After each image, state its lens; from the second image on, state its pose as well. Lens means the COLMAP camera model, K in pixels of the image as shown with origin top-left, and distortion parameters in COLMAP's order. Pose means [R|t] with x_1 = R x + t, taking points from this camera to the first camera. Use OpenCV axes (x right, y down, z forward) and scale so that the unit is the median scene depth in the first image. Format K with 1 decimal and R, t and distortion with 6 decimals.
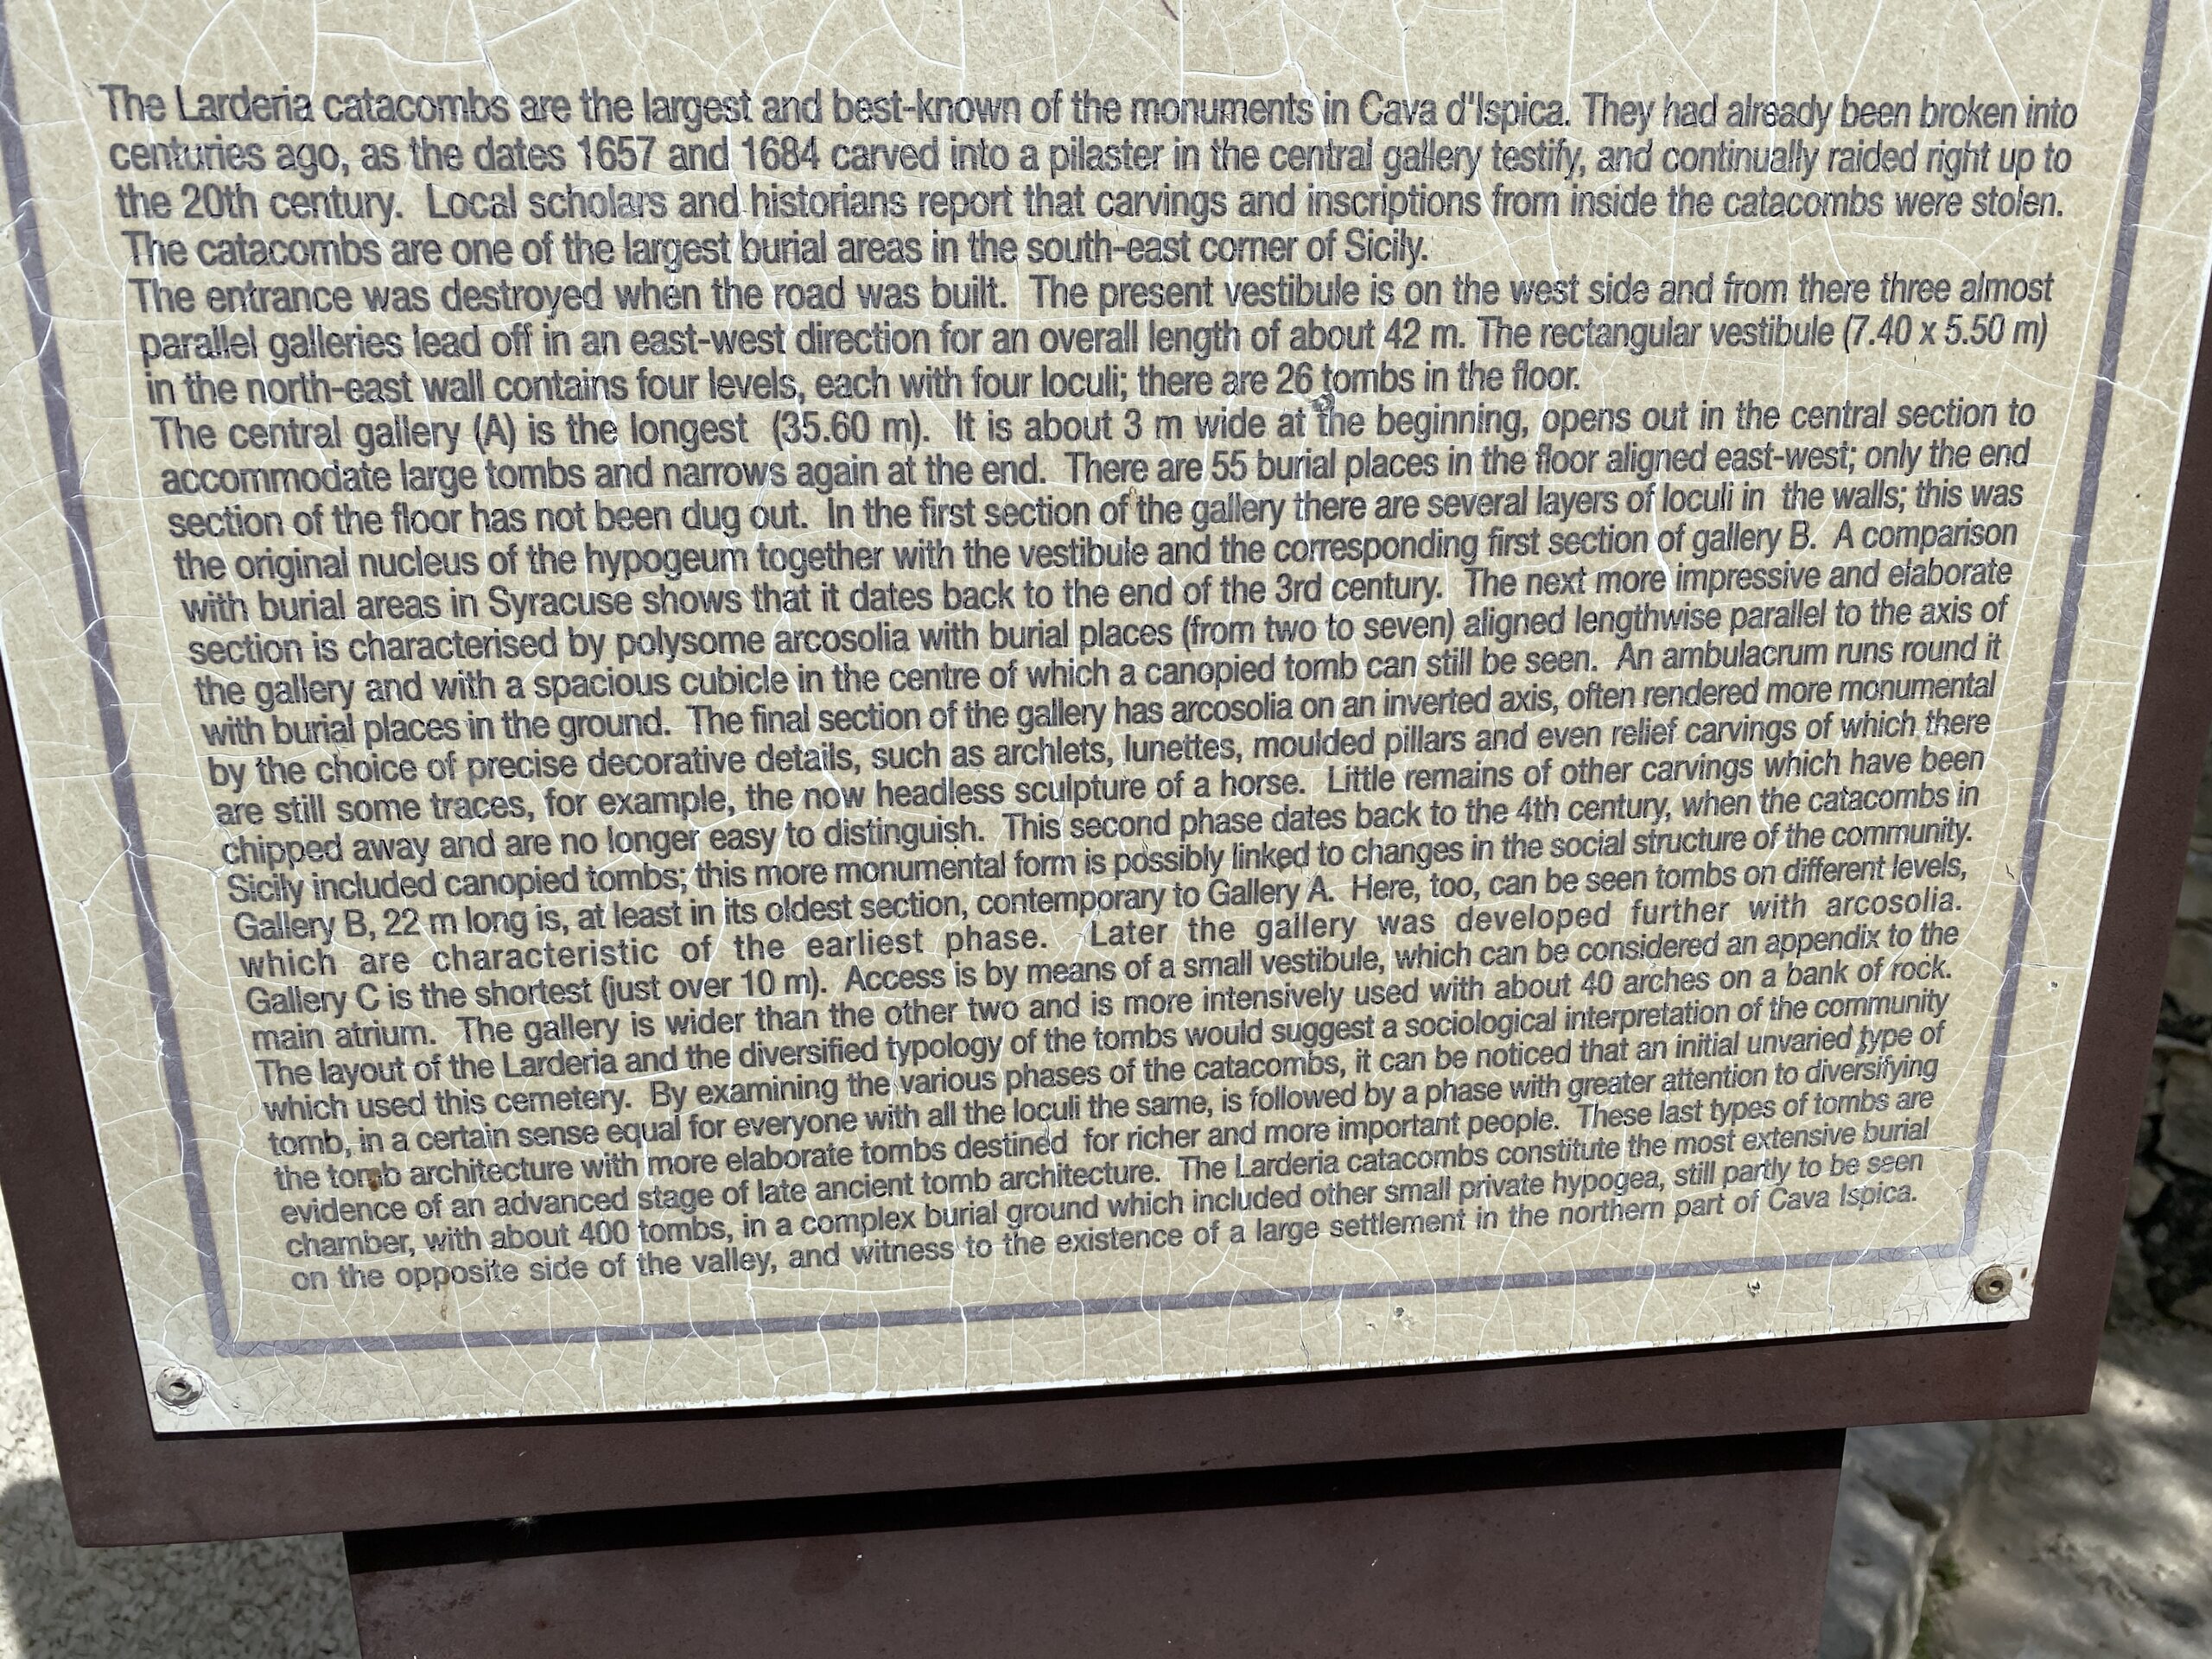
lens RADIAL K [[1823.5, 0, 1106.0], [0, 1823.5, 829.5], [0, 0, 1]] dist [-0.038765, 0.009624]
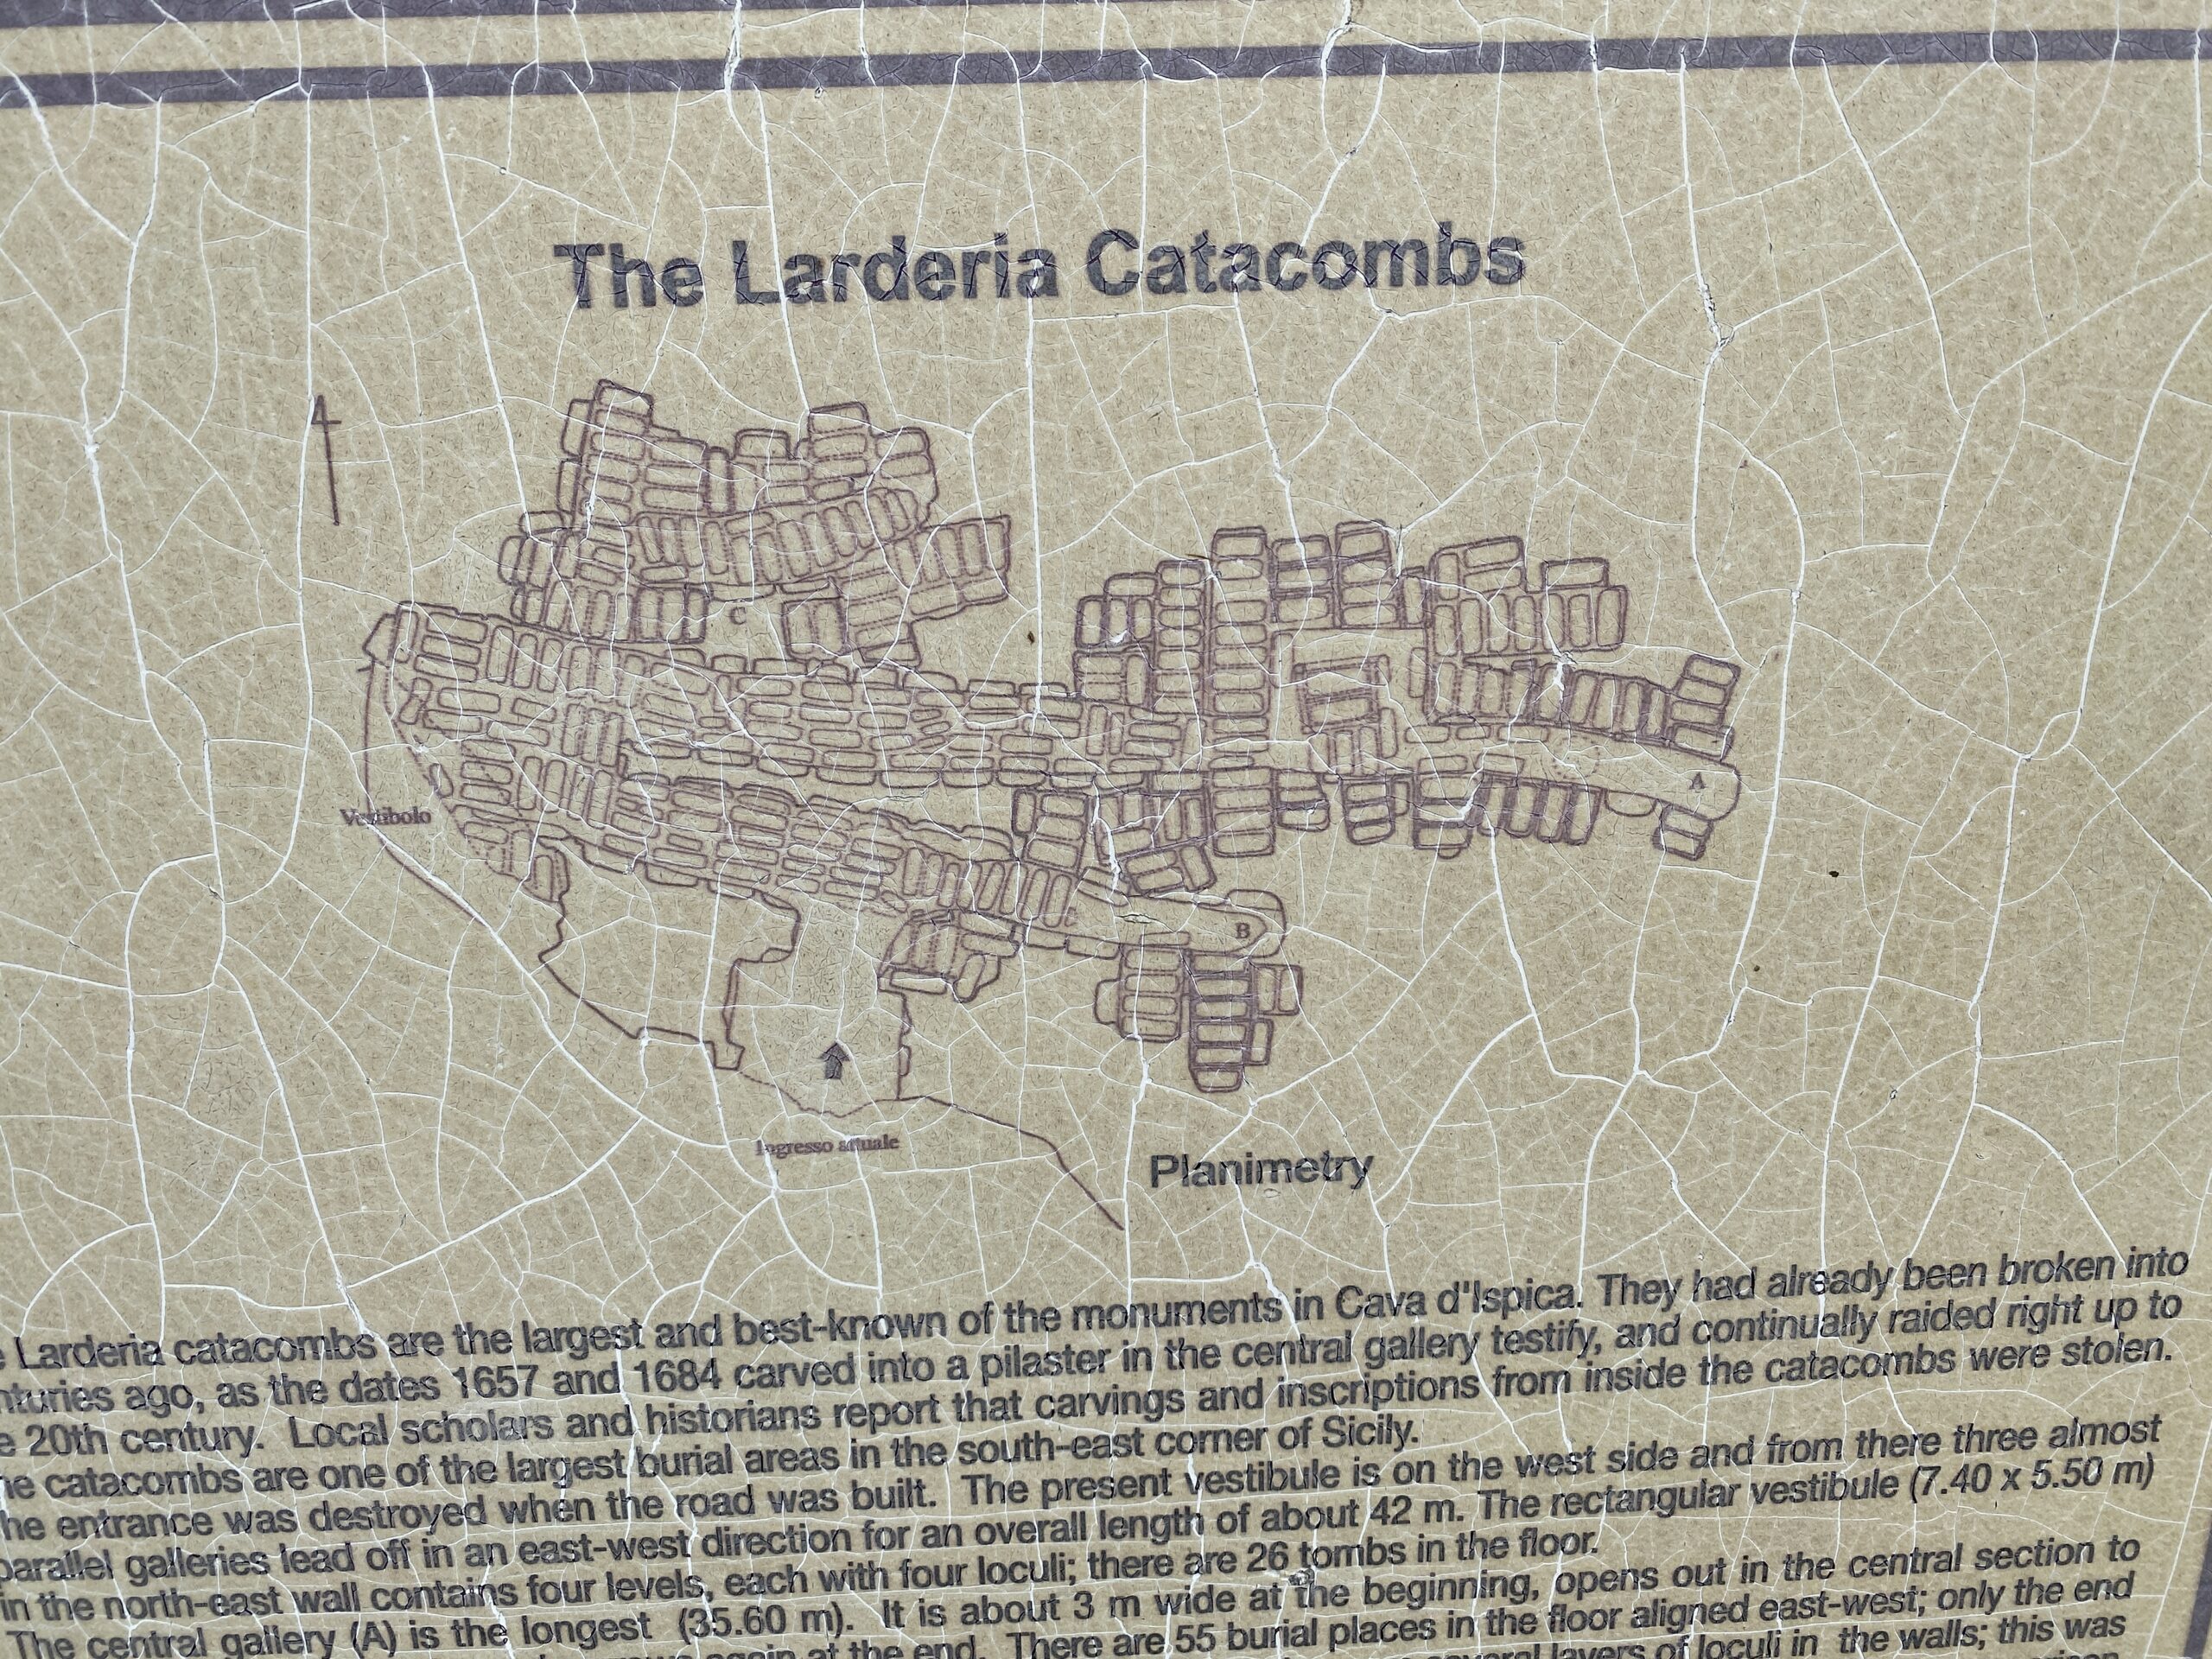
lens RADIAL K [[1823.5, 0, 1106.0], [0, 1823.5, 829.5], [0, 0, 1]] dist [-0.038765, 0.009624]
pose [[0.997757, 0.003608, -0.066843, 0.085773], [-0.007023, 0.998677, -0.050936, -0.571781], [0.066571, 0.051291, 0.996462, 0.105704]]
